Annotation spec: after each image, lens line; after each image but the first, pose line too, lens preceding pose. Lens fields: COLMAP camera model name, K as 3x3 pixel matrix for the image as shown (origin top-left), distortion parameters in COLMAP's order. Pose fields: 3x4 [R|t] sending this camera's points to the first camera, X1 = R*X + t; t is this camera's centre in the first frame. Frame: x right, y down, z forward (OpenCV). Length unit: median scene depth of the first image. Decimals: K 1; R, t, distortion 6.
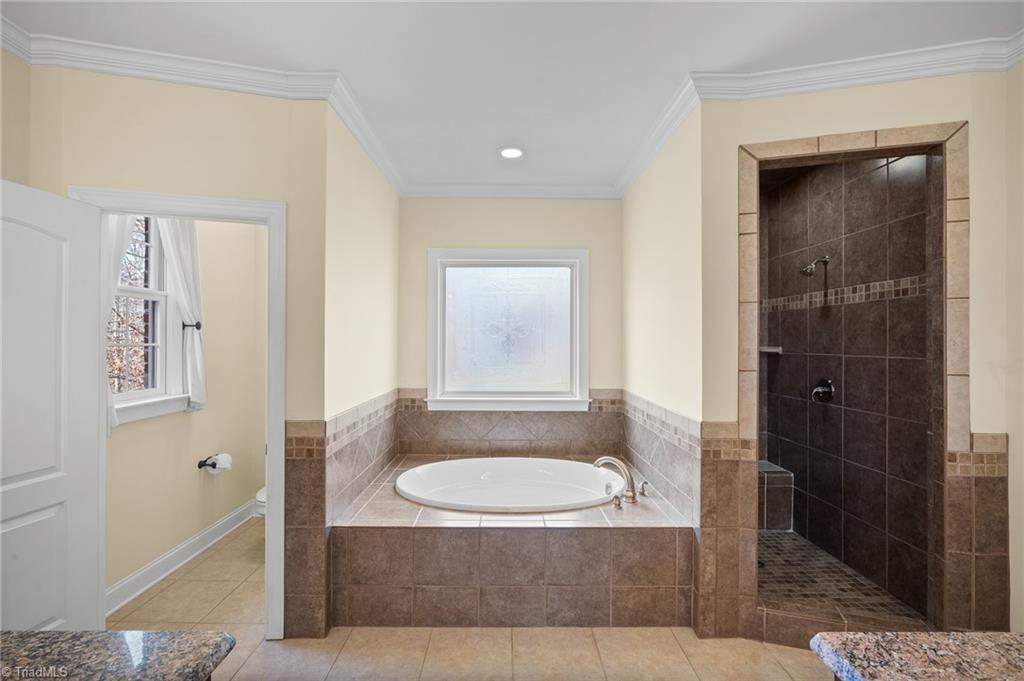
lens RADIAL K [[451.7, 0, 507.4], [0, 451.7, 341.1], [0, 0, 1]] dist [-0.008009, 0.001651]
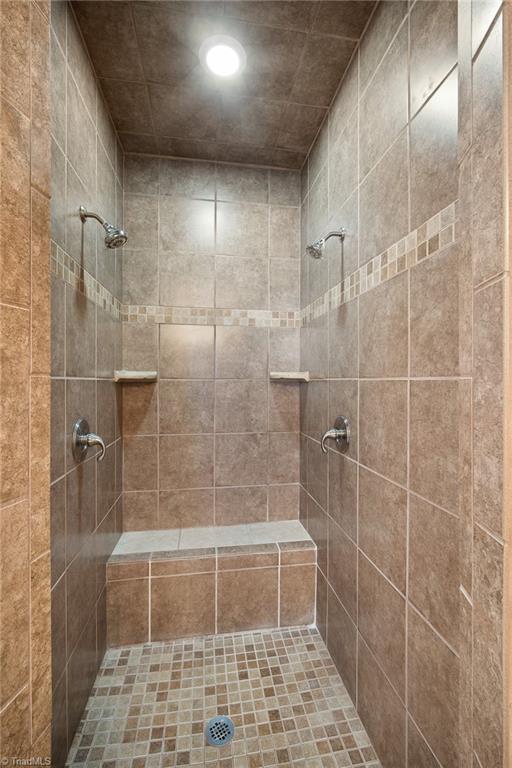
lens RADIAL K [[338.8, 0, 260.4], [0, 338.8, 381.1], [0, 0, 1]] dist [-0.008009, 0.001651]
pose [[0.988710, 0.000495, 0.149842, 0.564896], [-0.001021, 0.999994, 0.003433, 0.034300], [-0.149839, -0.003547, 0.988704, 0.582623]]
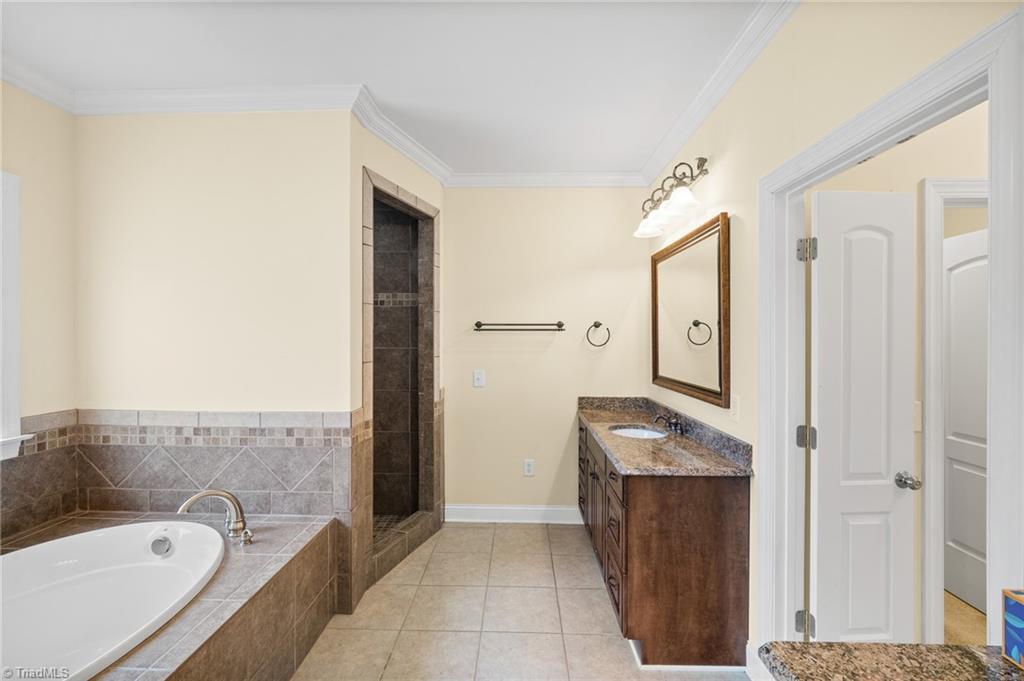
lens RADIAL K [[451.7, 0, 517.6], [0, 451.7, 337.7], [0, 0, 1]] dist [-0.008009, 0.001651]
pose [[0.021192, -0.004267, 0.999766, -0.502643], [-0.005928, 0.999973, 0.004393, -0.004101], [-0.999758, -0.006020, 0.021166, 0.463970]]
